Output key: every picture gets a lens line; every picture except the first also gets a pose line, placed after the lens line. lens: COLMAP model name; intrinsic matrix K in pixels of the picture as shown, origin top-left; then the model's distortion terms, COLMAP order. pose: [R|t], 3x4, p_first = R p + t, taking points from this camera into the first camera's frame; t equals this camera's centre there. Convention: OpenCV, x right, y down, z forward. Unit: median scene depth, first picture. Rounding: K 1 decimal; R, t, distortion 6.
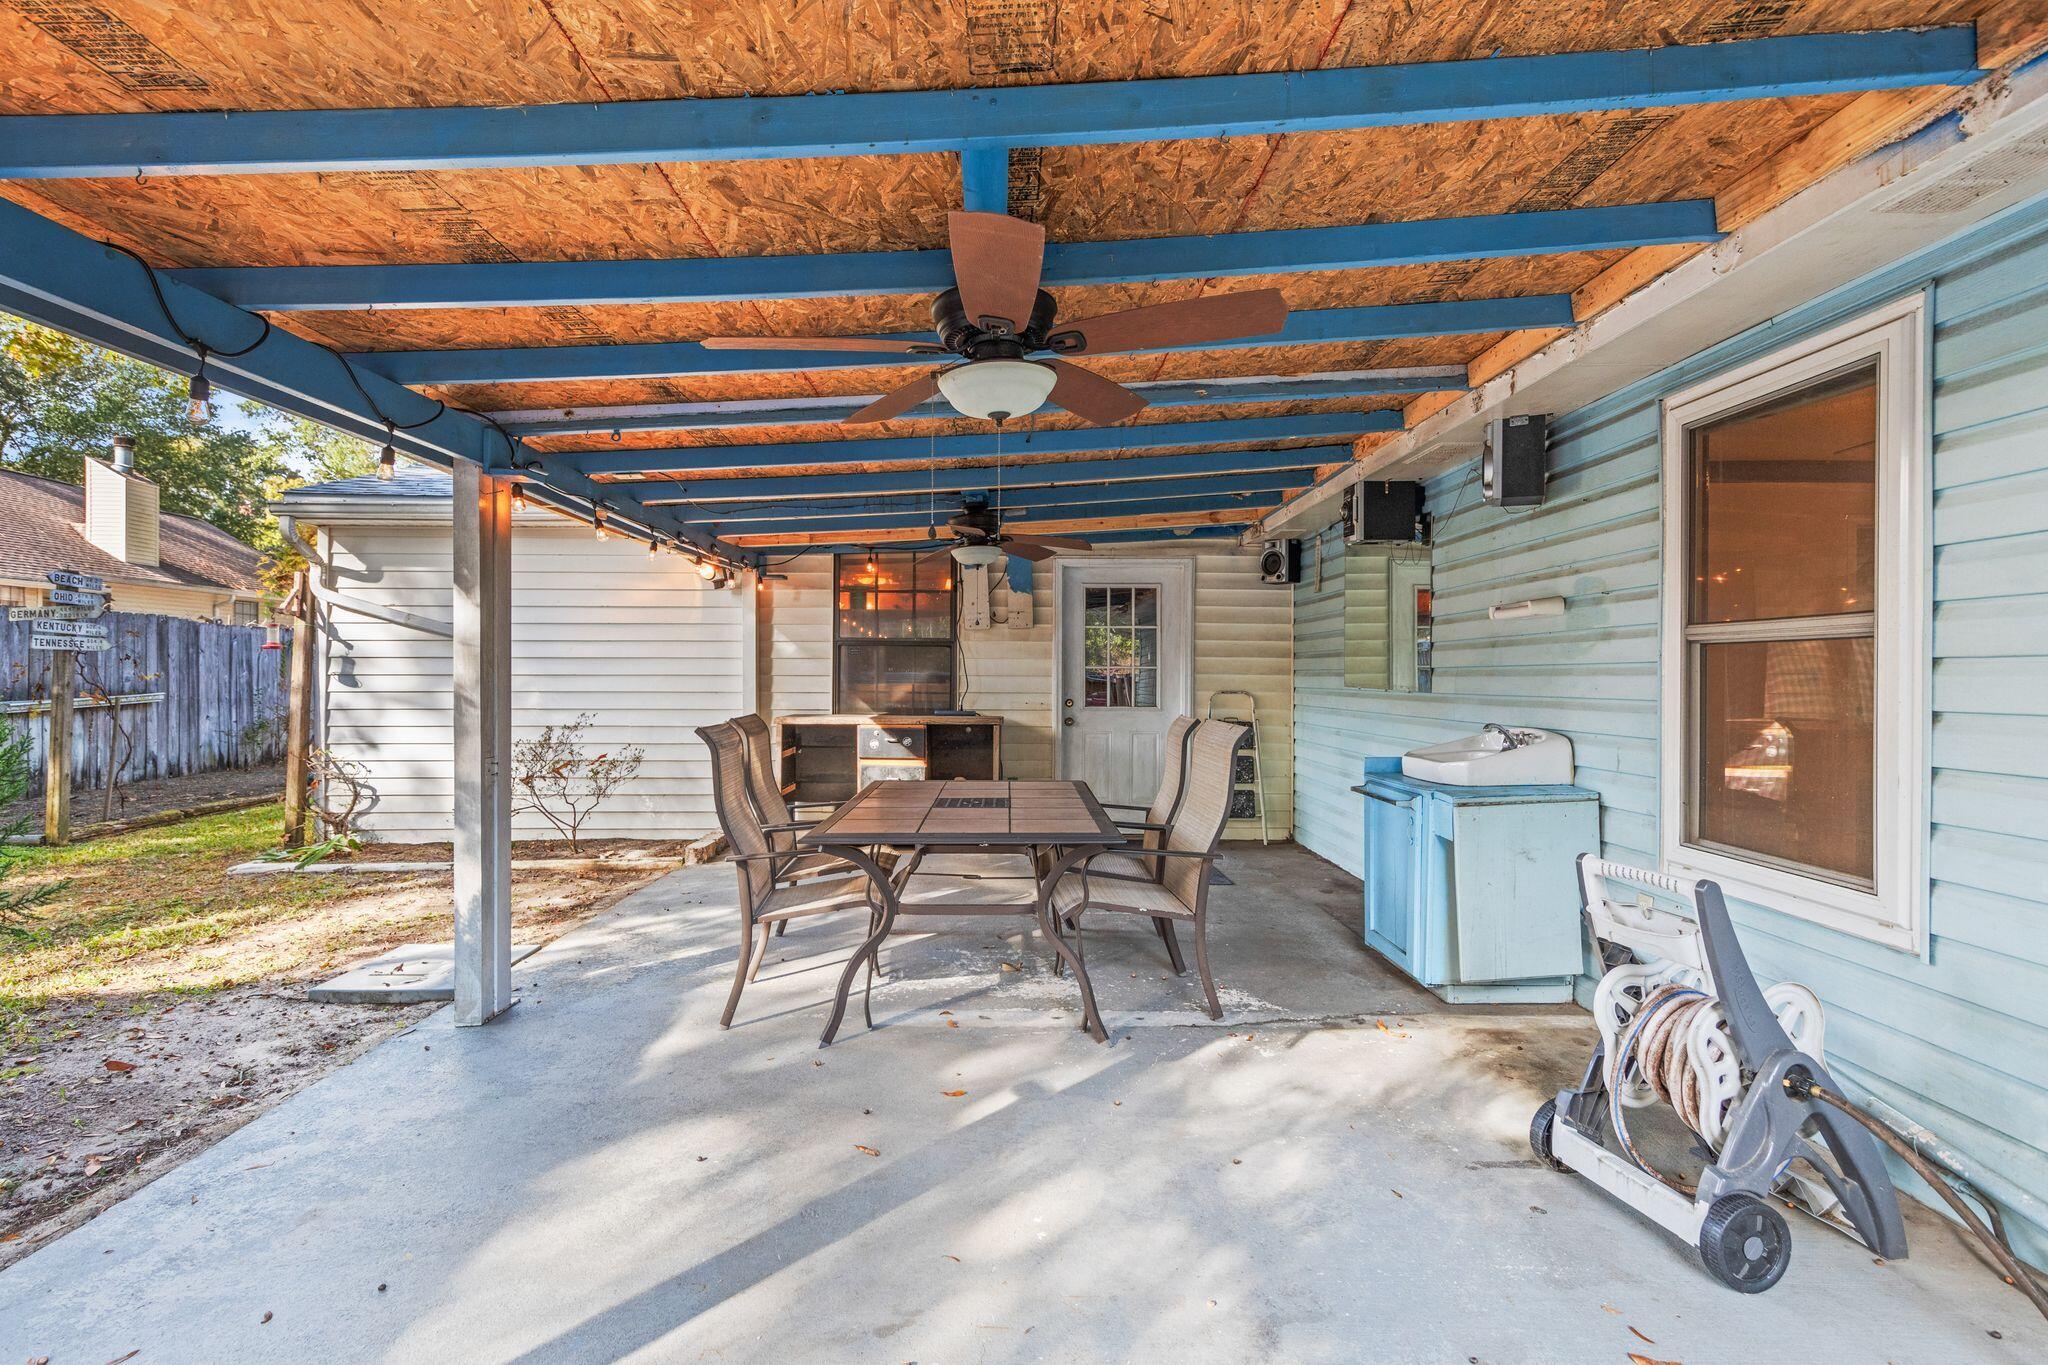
lens RADIAL K [[959.0, 0, 1020.0], [0, 959.0, 673.0], [0, 0, 1]] dist [-0.000463, -0.000277]
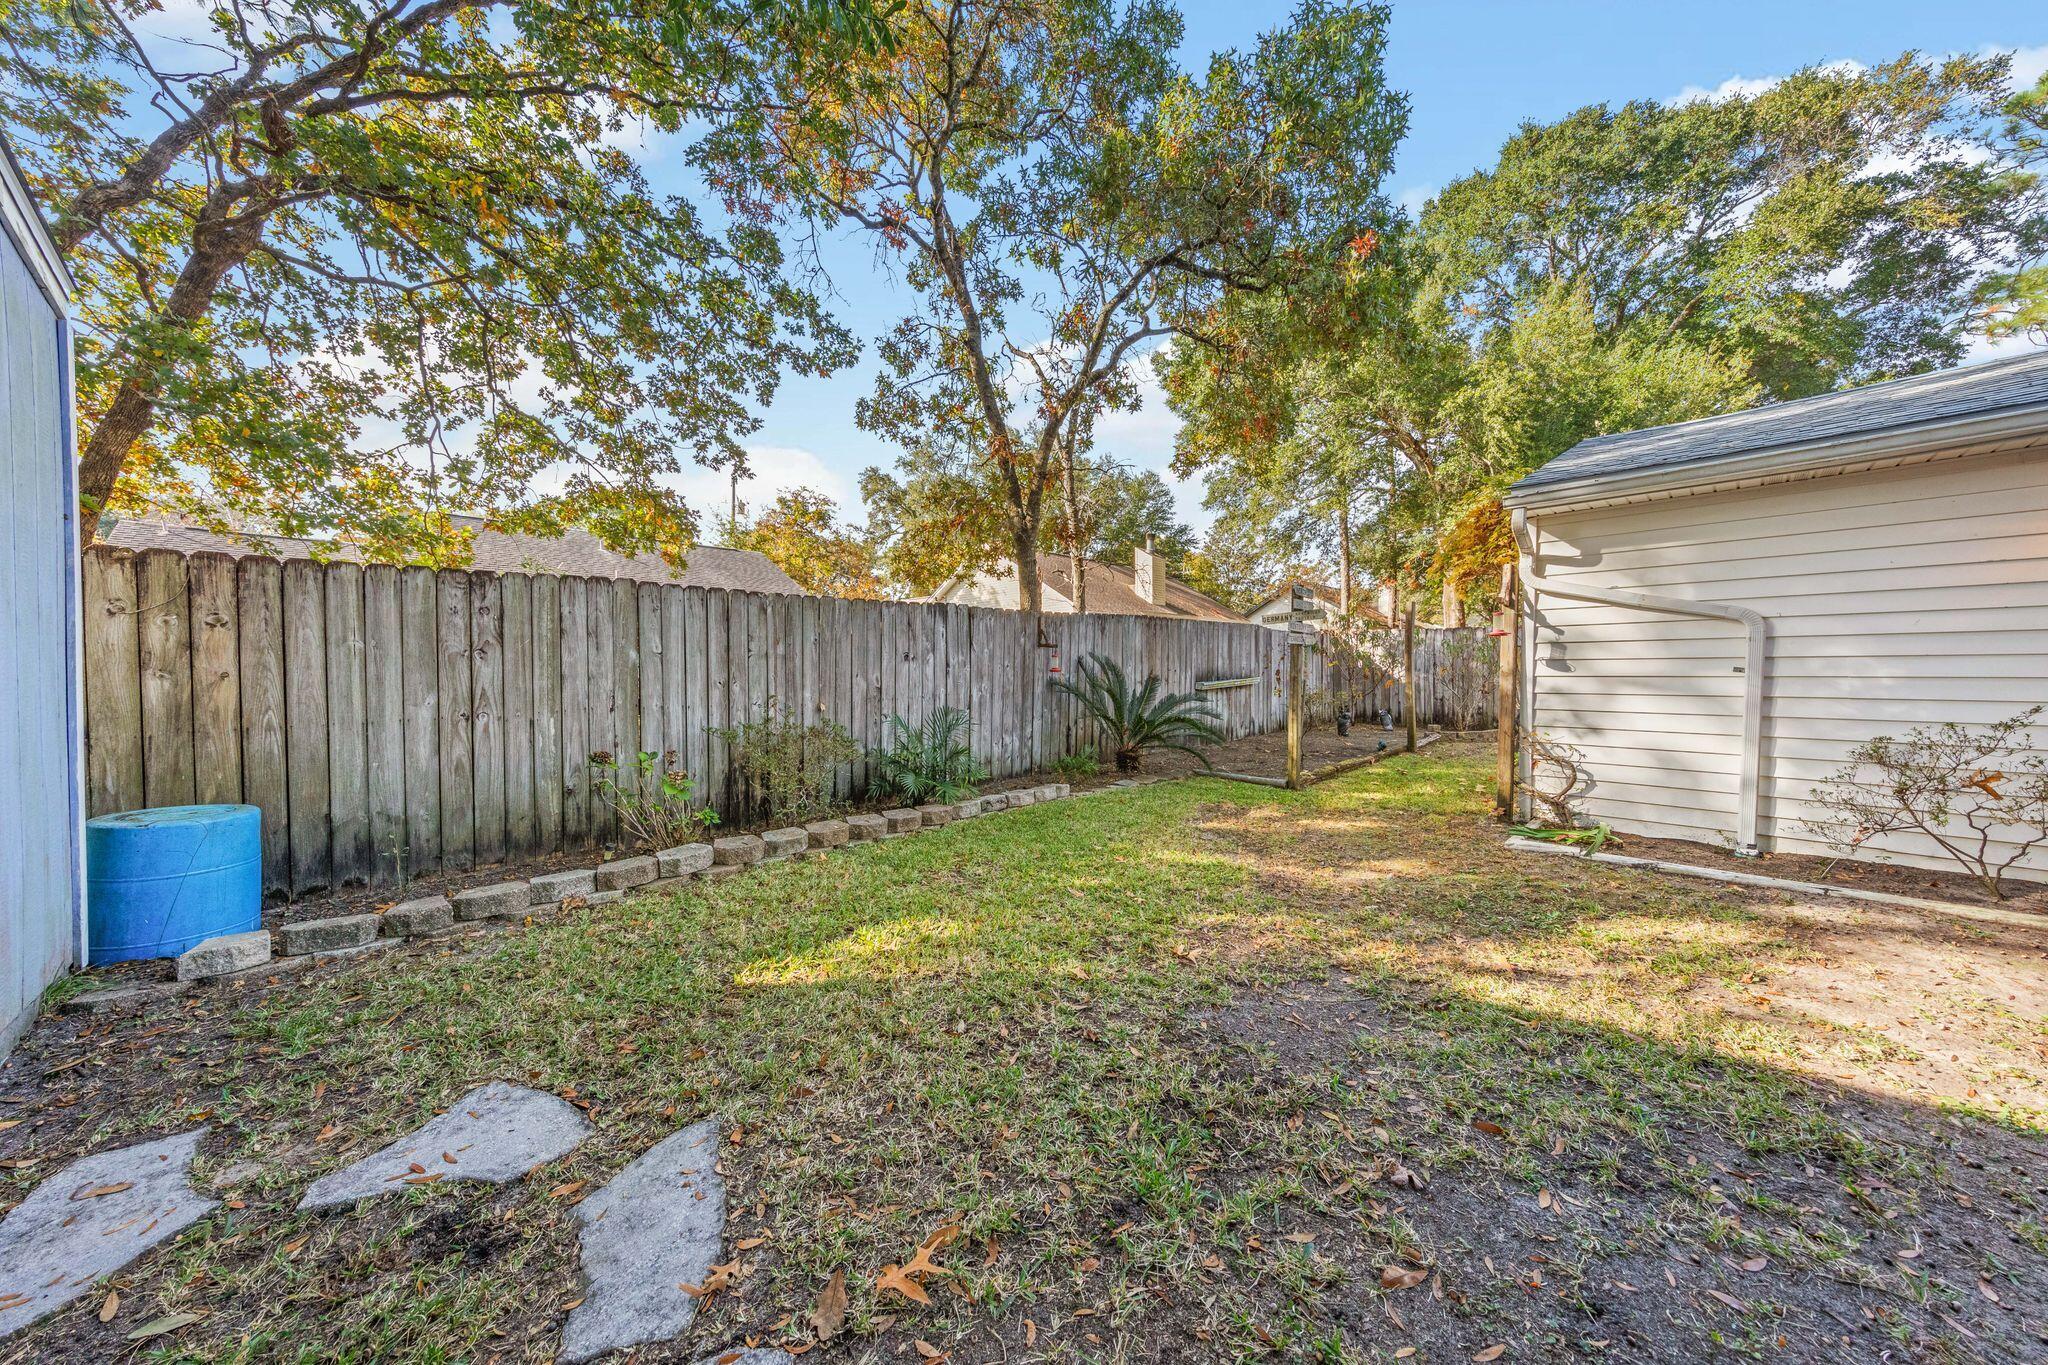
lens RADIAL K [[662.5, 0, 1016.7], [0, 662.5, 677.9], [0, 0, 1]] dist [0.002302, -0.000064]
pose [[0.637464, 0.007130, -0.770447, -0.376850], [0.004163, 0.999911, 0.012698, 0.007300], [0.770469, -0.011302, 0.637377, 0.073094]]
